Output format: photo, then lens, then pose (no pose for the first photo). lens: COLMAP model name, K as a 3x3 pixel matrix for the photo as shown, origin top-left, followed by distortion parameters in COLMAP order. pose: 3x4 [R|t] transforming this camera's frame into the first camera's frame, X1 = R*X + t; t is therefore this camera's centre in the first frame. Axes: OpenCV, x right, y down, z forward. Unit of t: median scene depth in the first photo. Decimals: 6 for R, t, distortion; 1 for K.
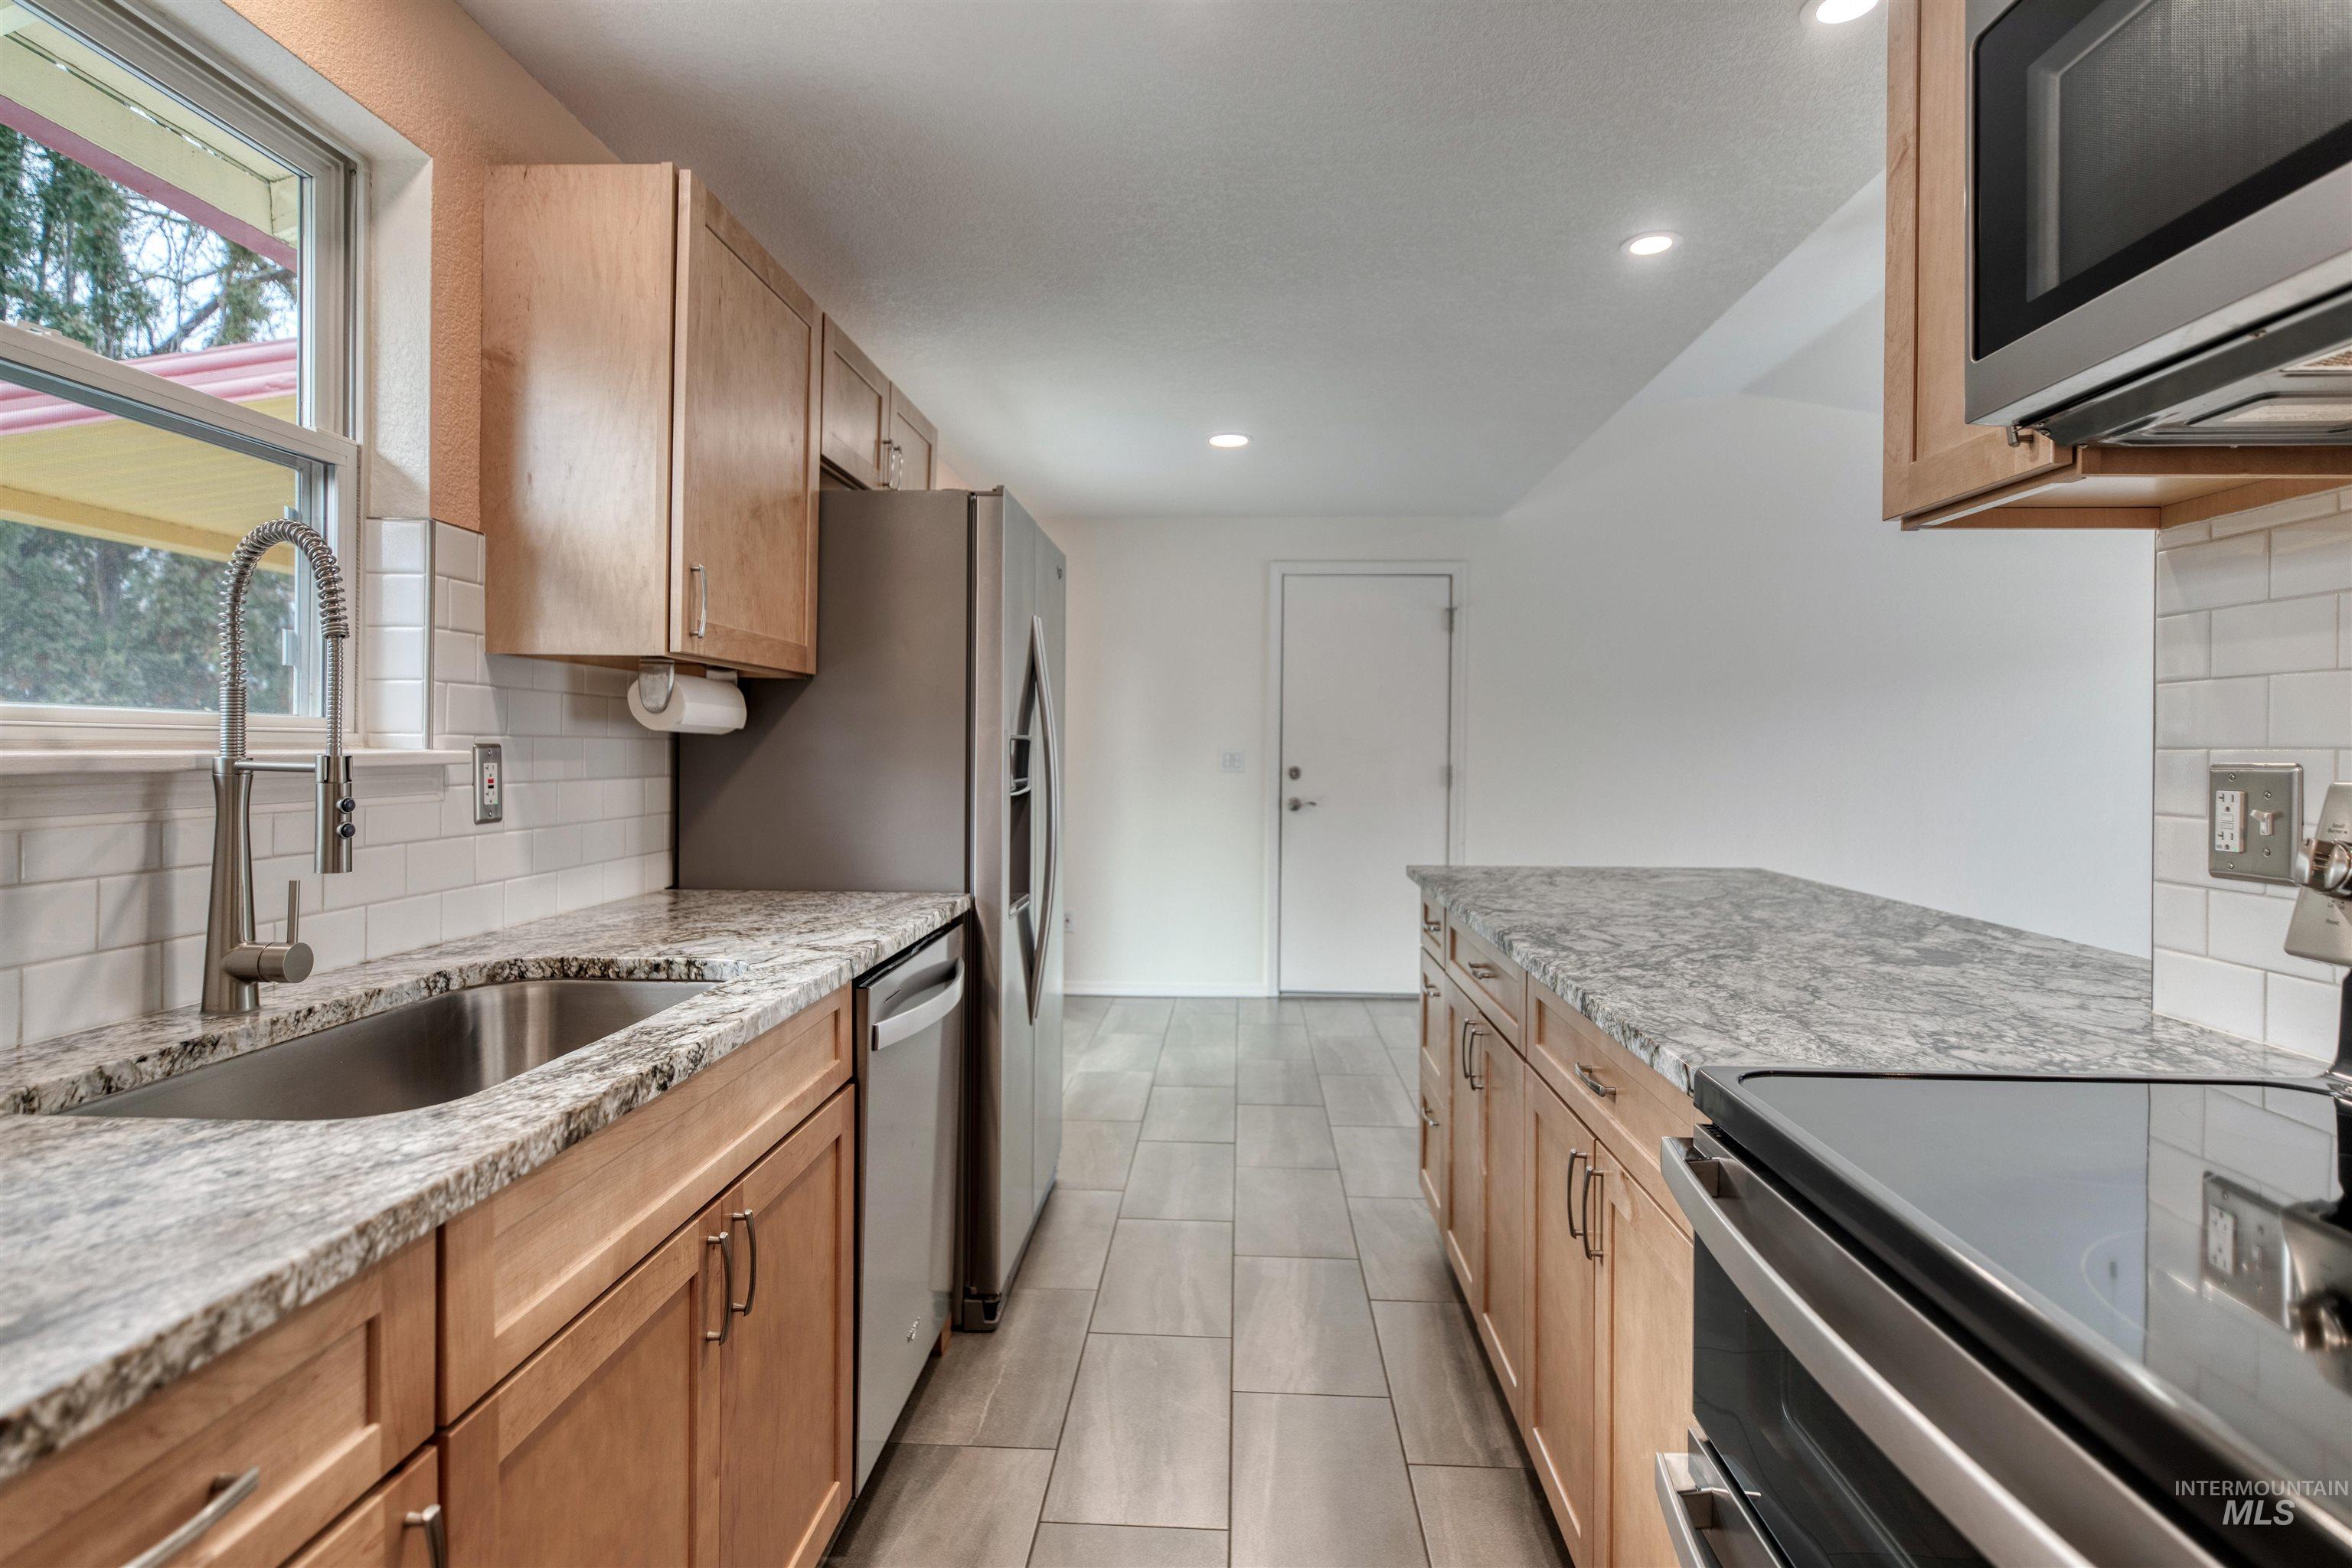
lens RADIAL K [[1196.6, 0, 1174.4], [0, 1196.6, 761.4], [0, 0, 1]] dist [-0.000912, 0.000646]
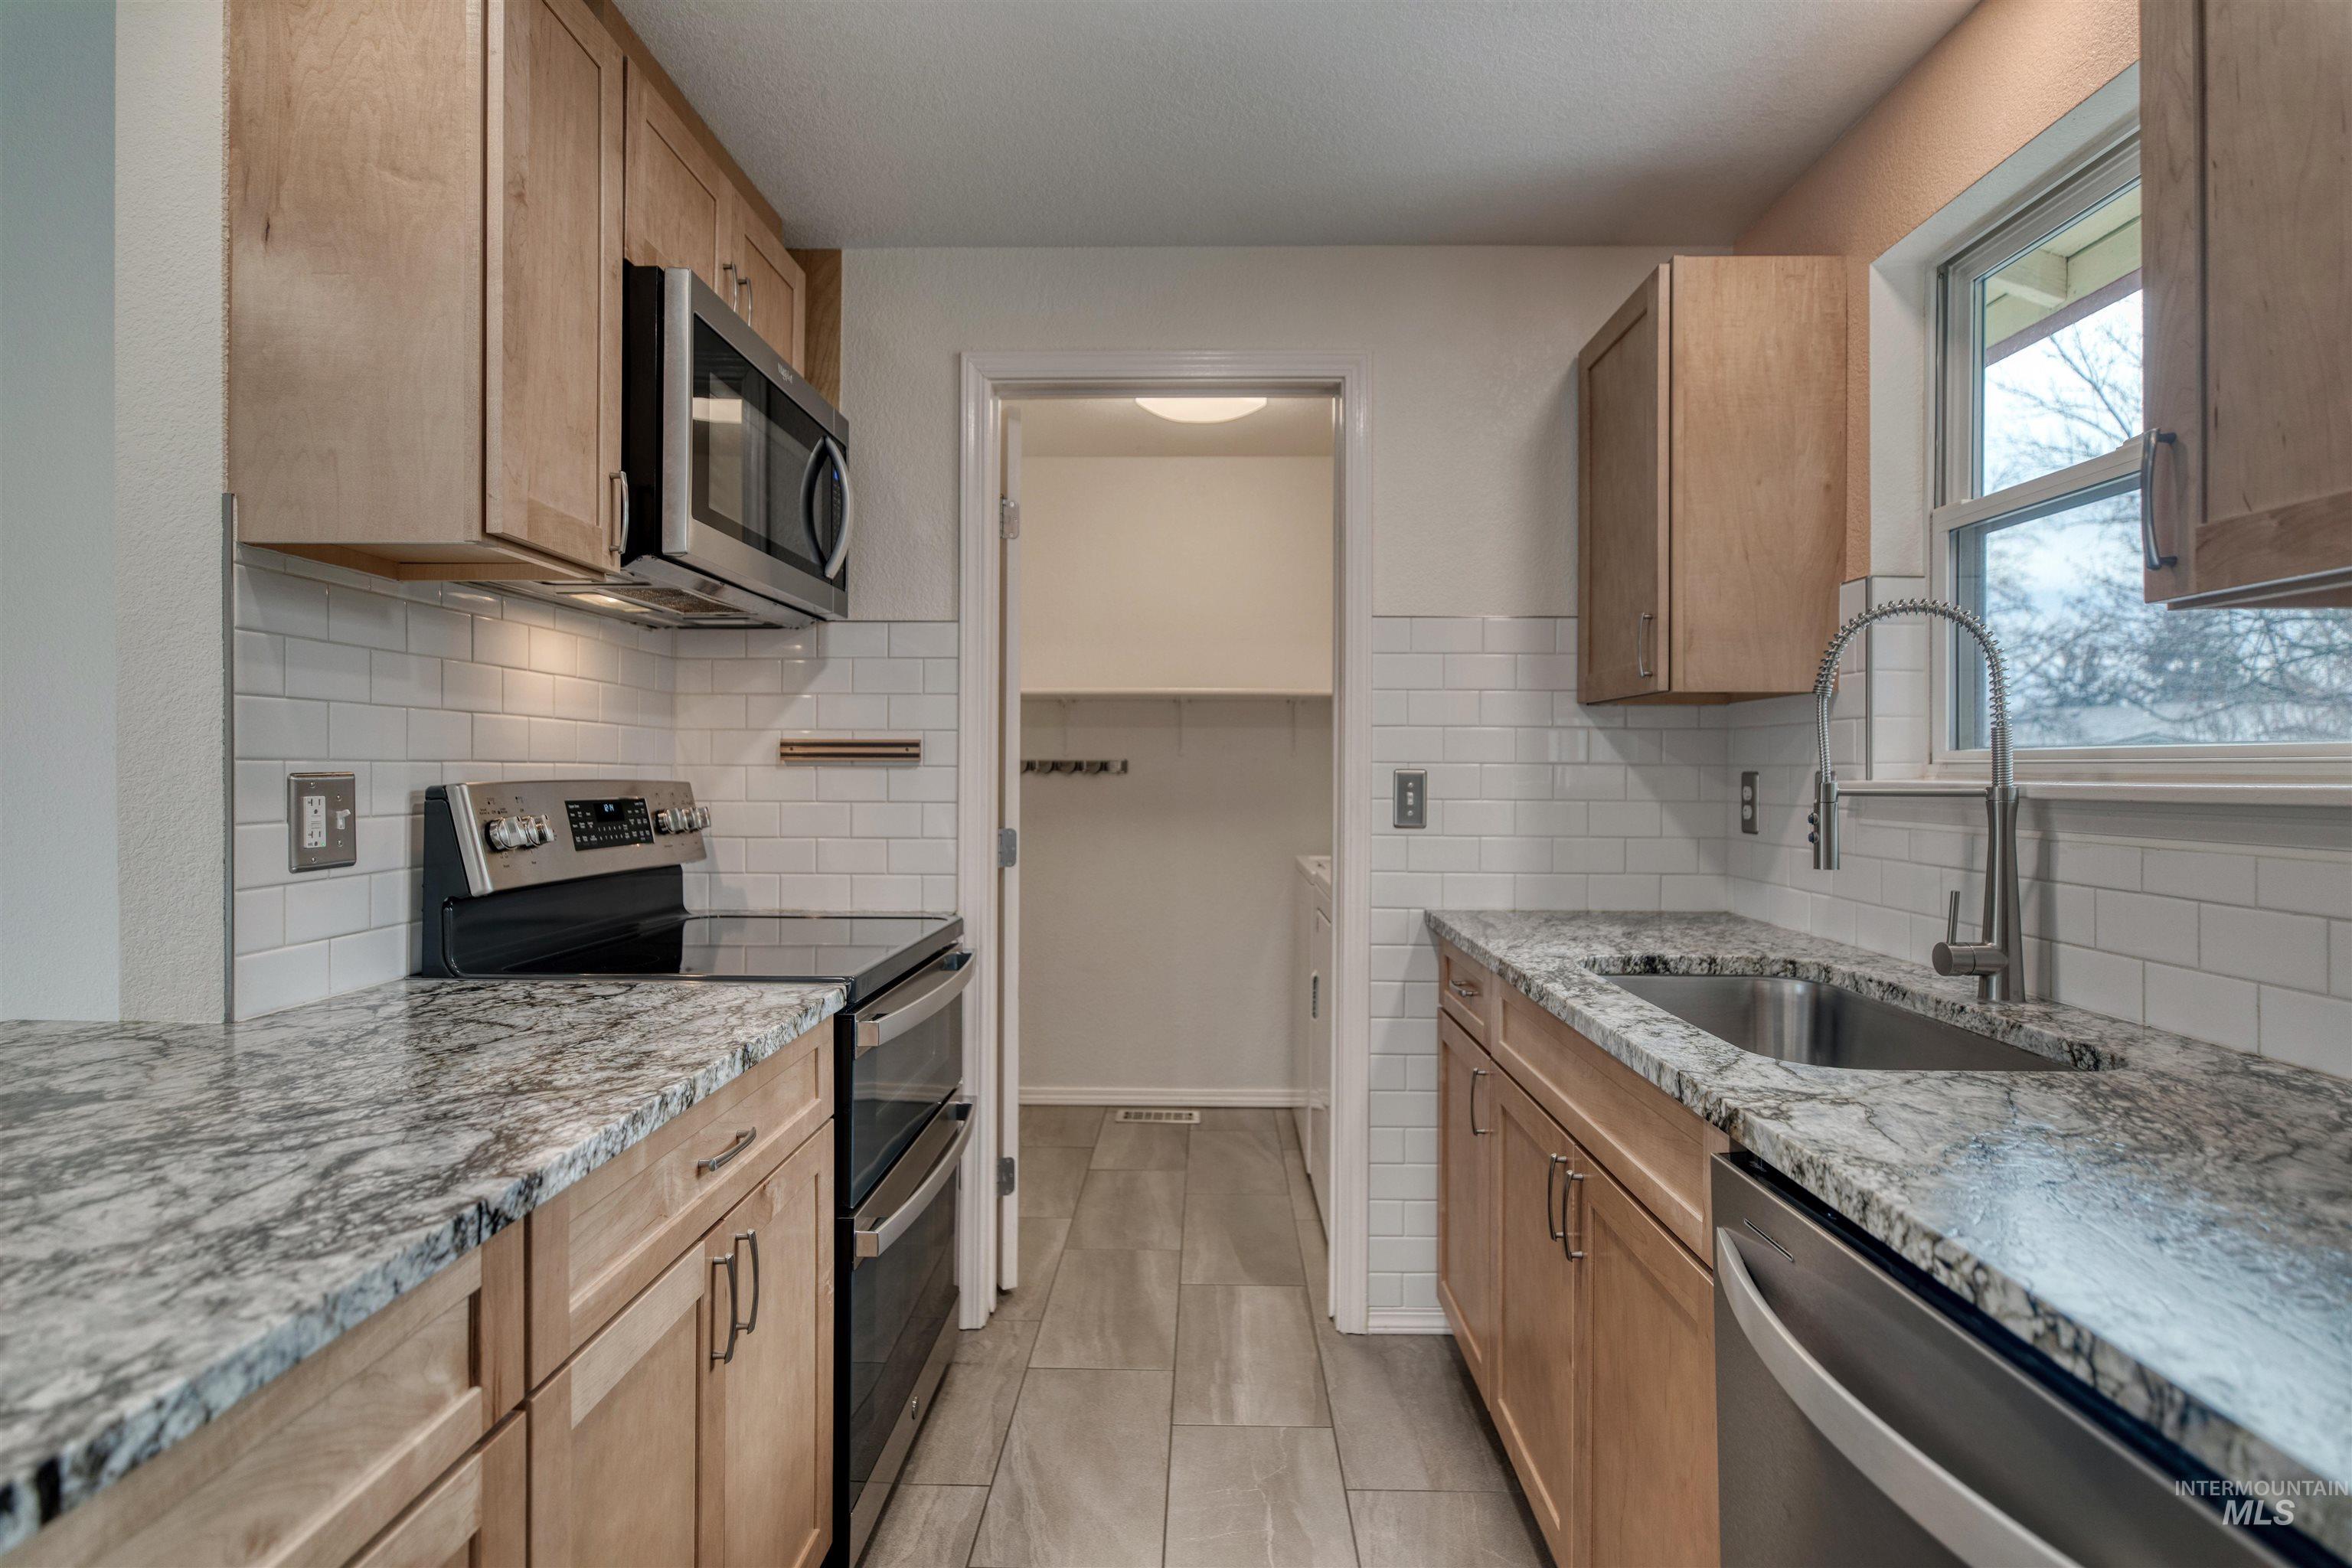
lens RADIAL K [[1189.4, 0, 1177.6], [0, 1189.4, 777.2], [0, 0, 1]] dist [-0.001142, 0.000436]
pose [[-0.999456, -0.011125, -0.031037, 0.046690], [-0.011641, 0.999796, 0.016510, -0.016043], [0.030847, 0.016862, -0.999382, 1.507724]]
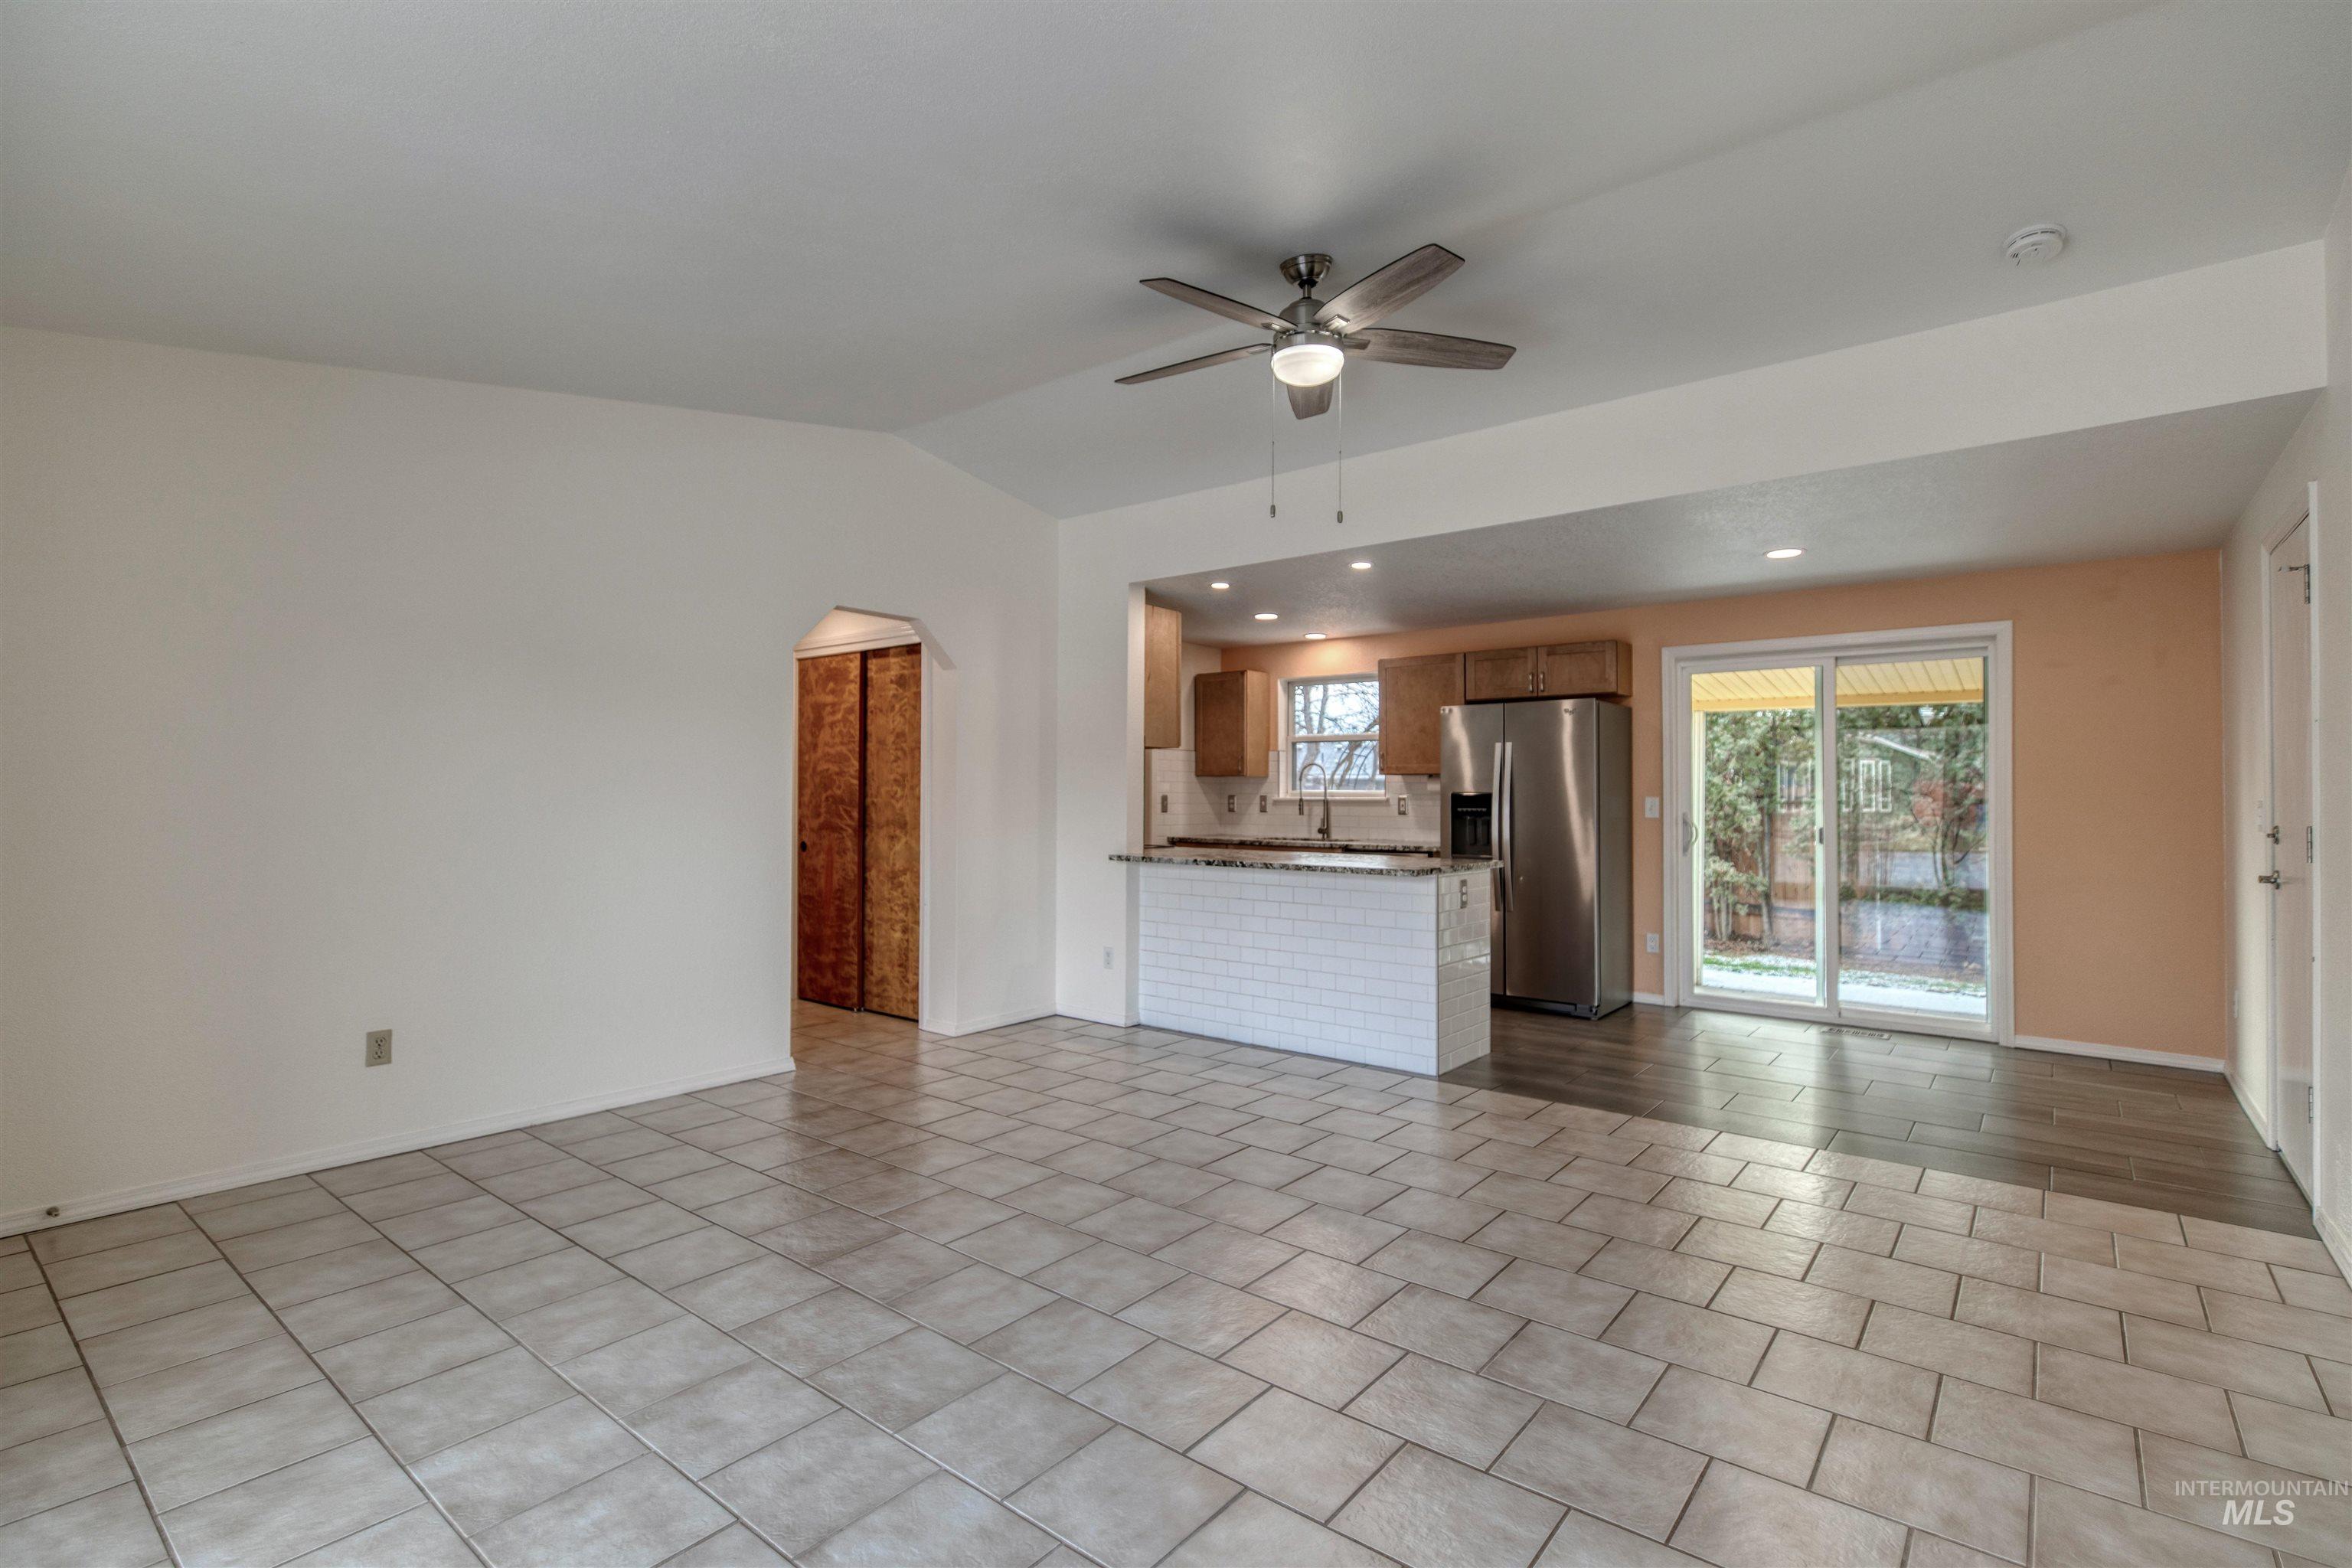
lens RADIAL K [[1085.3, 0, 1176.0], [0, 1085.3, 784.0], [0, 0, 1]] dist [0.001209, 0.000417]
pose [[-0.586181, -0.016125, -0.810019, 3.046799], [-0.015718, 0.999840, -0.008529, -0.013623], [0.810027, 0.007733, -0.586341, 2.619717]]
